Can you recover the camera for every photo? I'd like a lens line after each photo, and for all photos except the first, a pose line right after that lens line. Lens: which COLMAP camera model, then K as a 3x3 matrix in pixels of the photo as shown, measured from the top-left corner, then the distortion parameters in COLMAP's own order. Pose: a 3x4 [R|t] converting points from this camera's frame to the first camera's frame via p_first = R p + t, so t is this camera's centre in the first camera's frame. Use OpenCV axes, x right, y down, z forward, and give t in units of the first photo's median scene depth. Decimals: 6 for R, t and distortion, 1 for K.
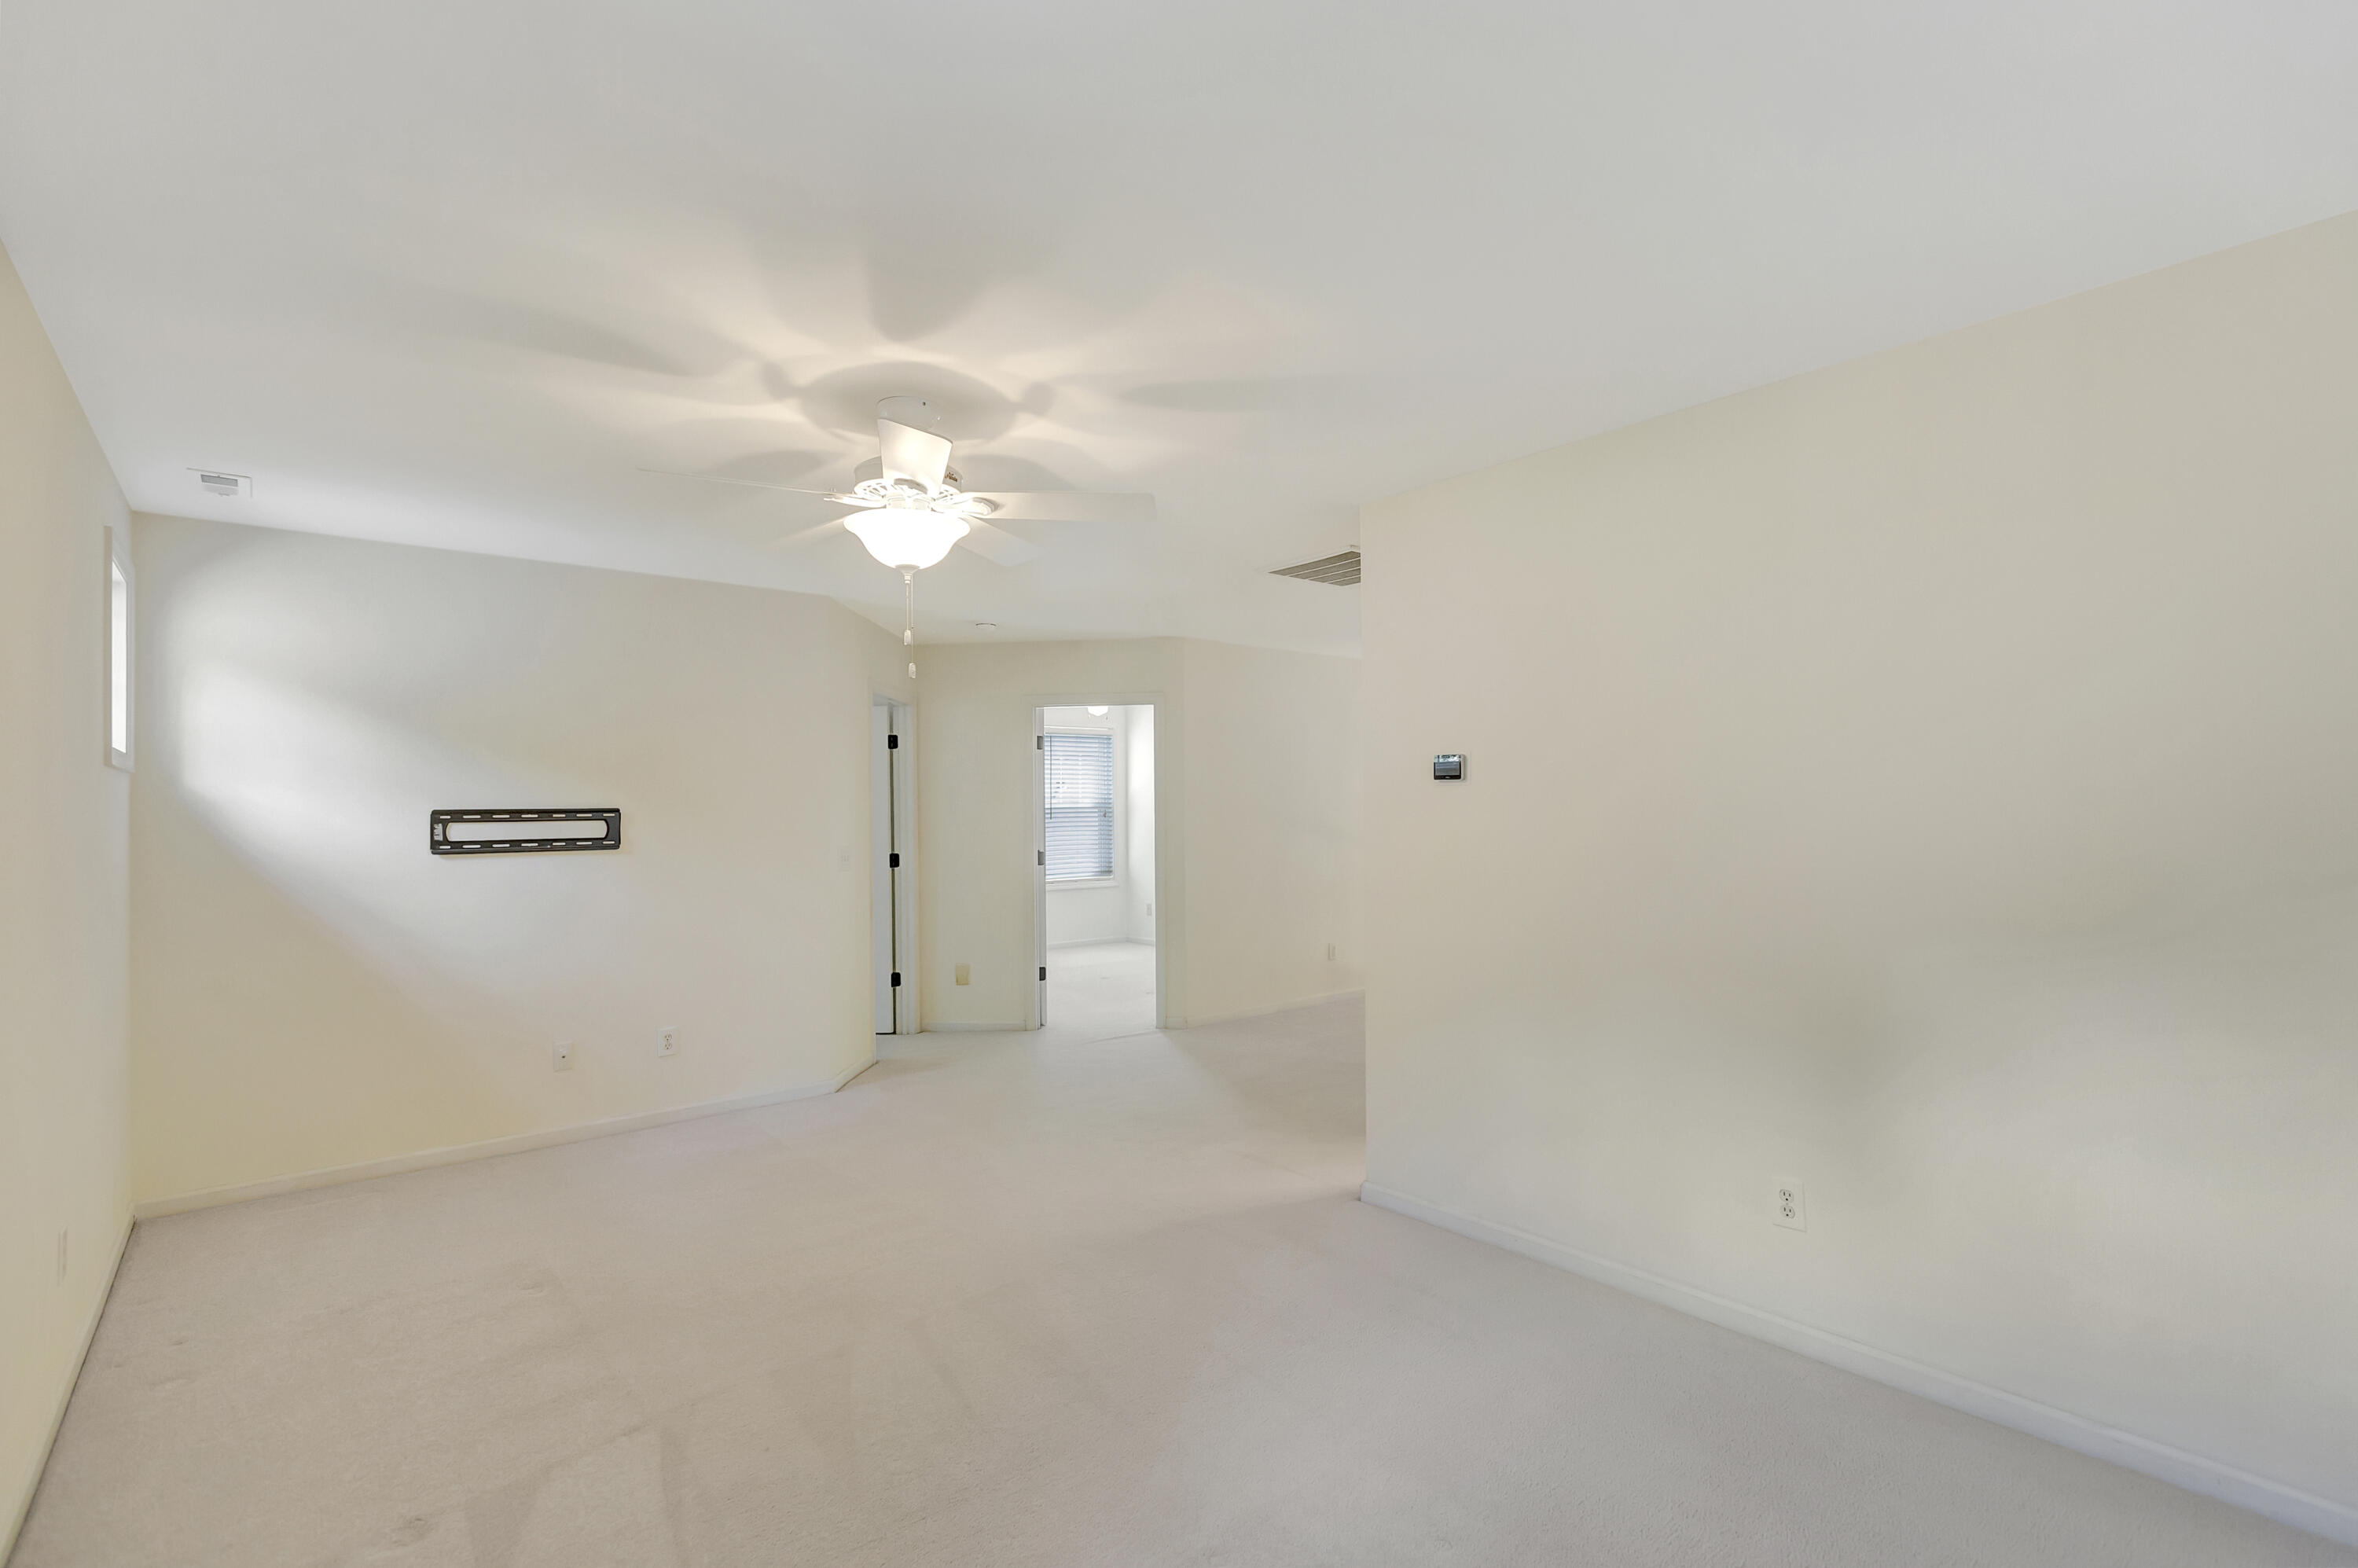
lens RADIAL K [[1072.5, 0, 1173.6], [0, 1072.5, 790.0], [0, 0, 1]] dist [0.003100, -0.000107]
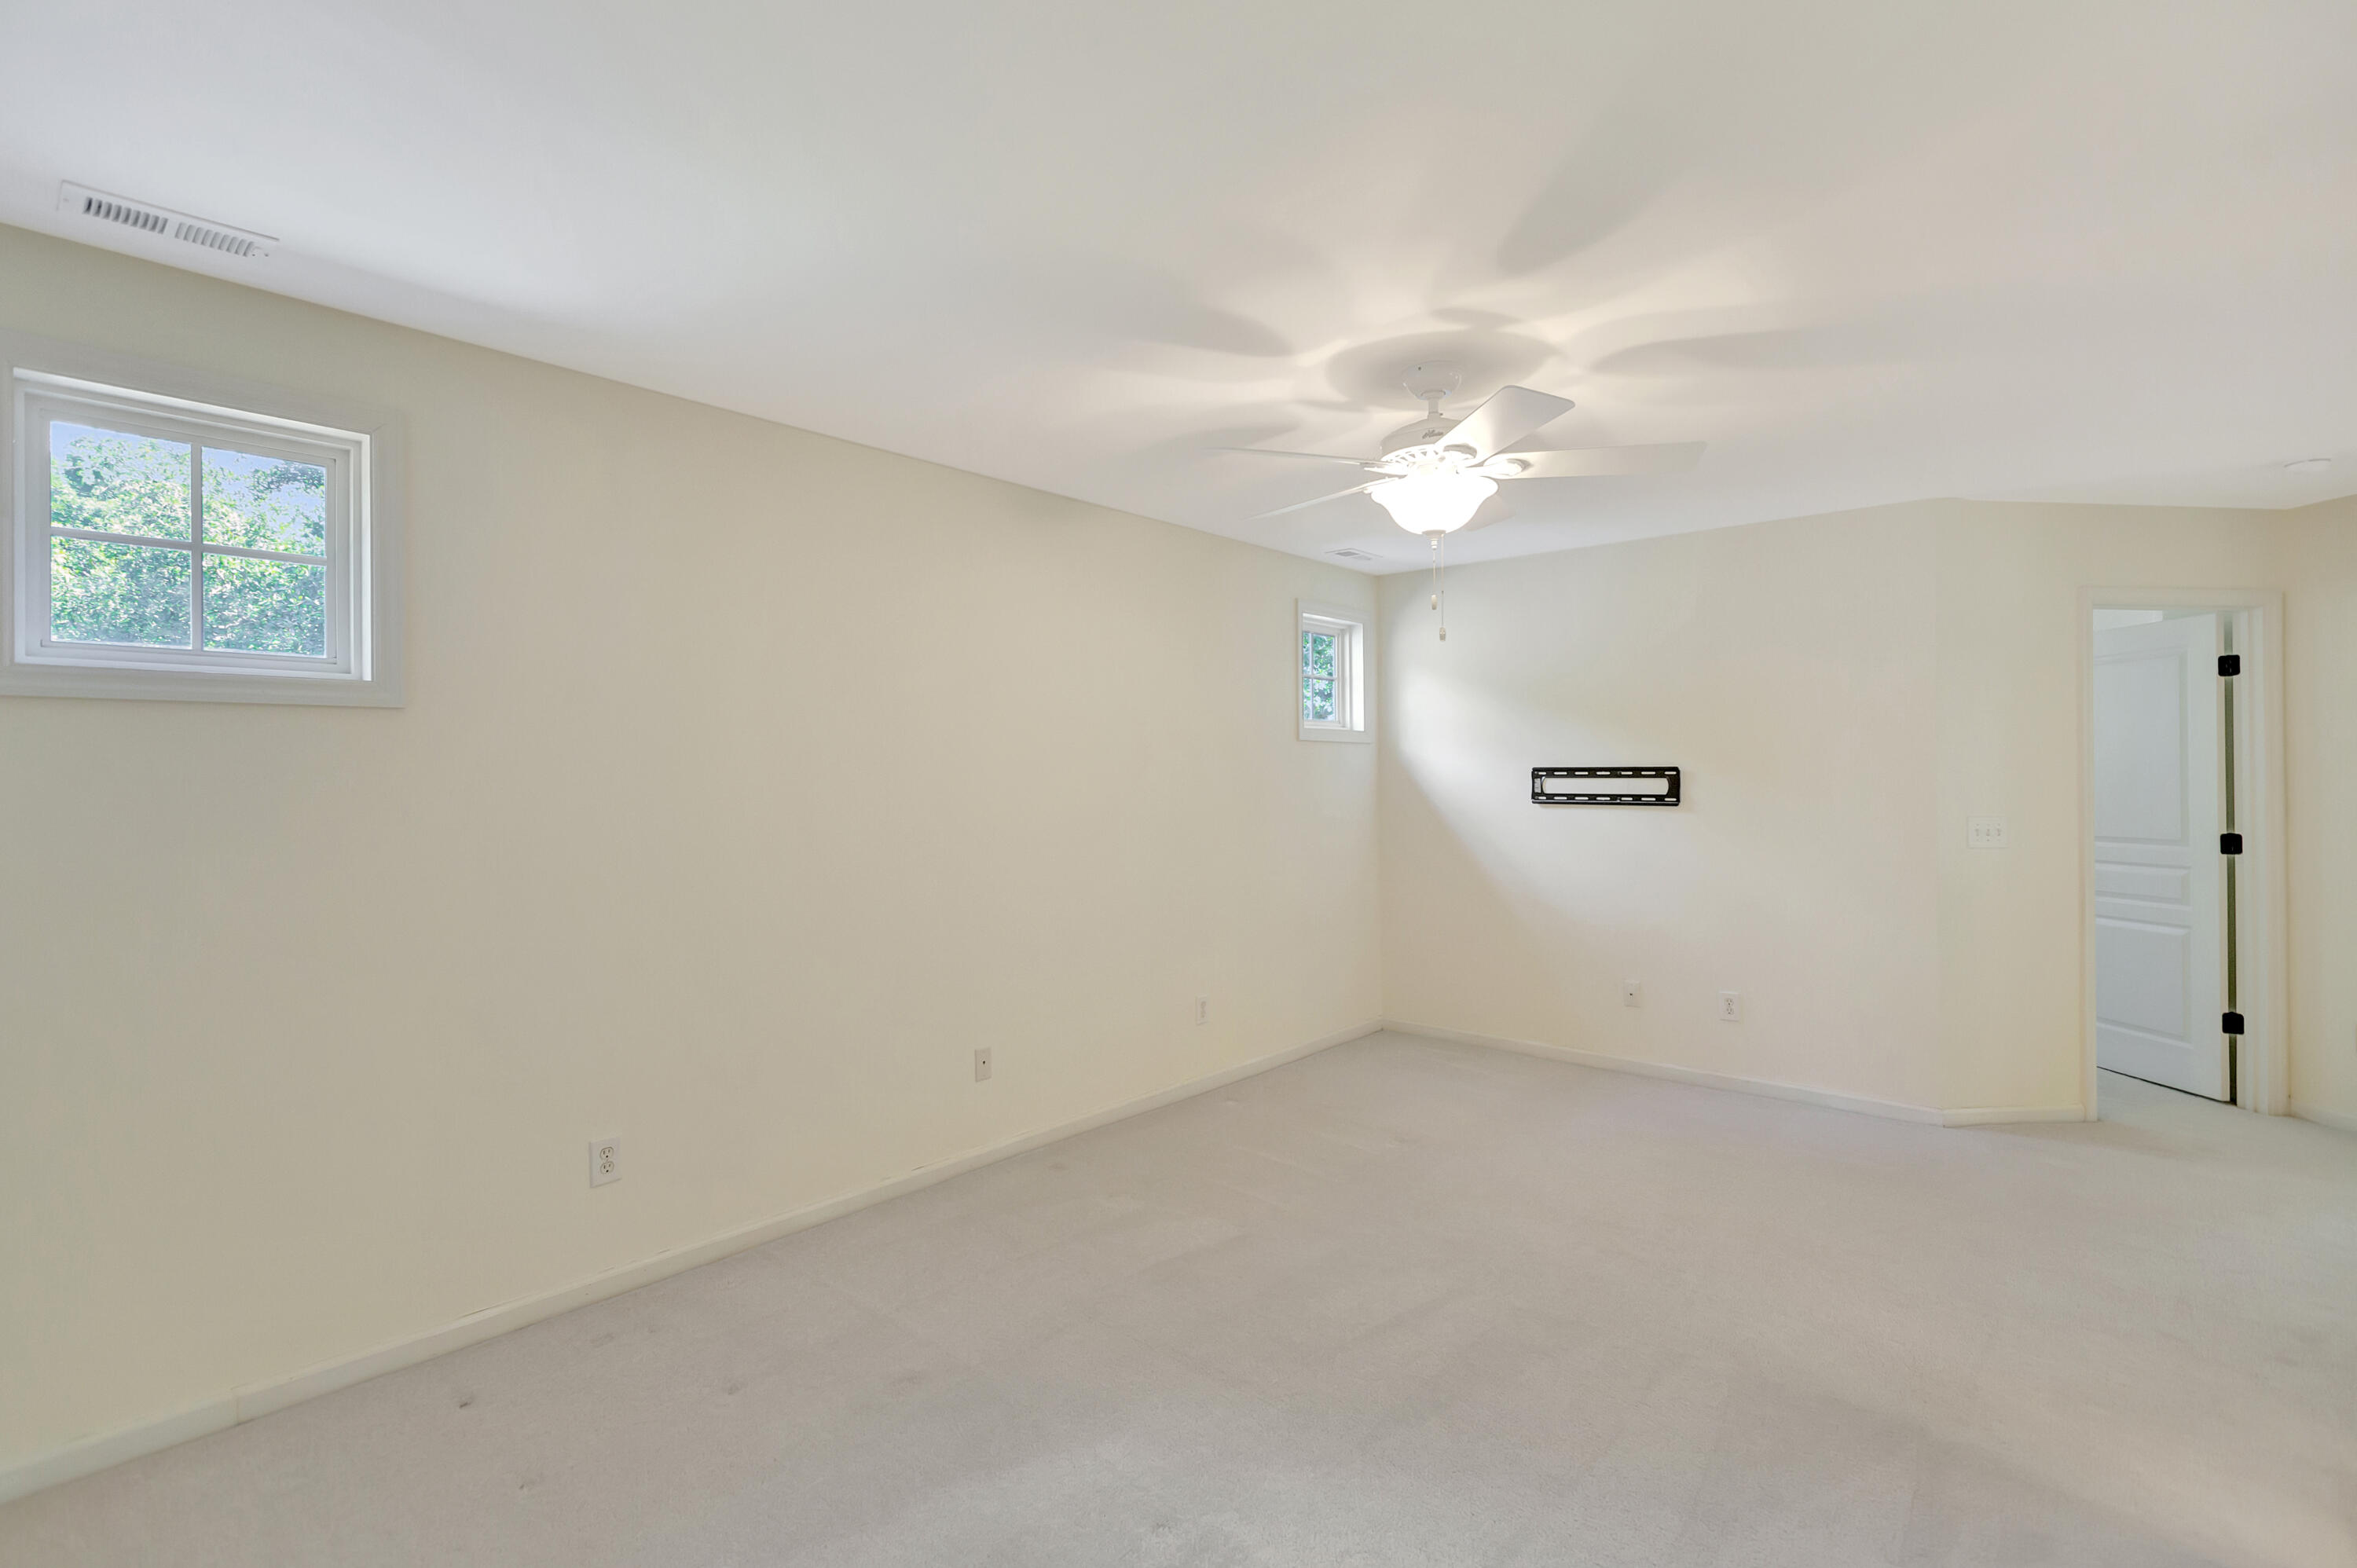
lens RADIAL K [[1072.0, 0, 1173.1], [0, 1072.0, 790.0], [0, 0, 1]] dist [0.003100, -0.000107]
pose [[0.173285, 0.030493, -0.984400, 0.421485], [0.019285, 0.999224, 0.034347, -0.005231], [0.984683, -0.024936, 0.172563, 0.361889]]
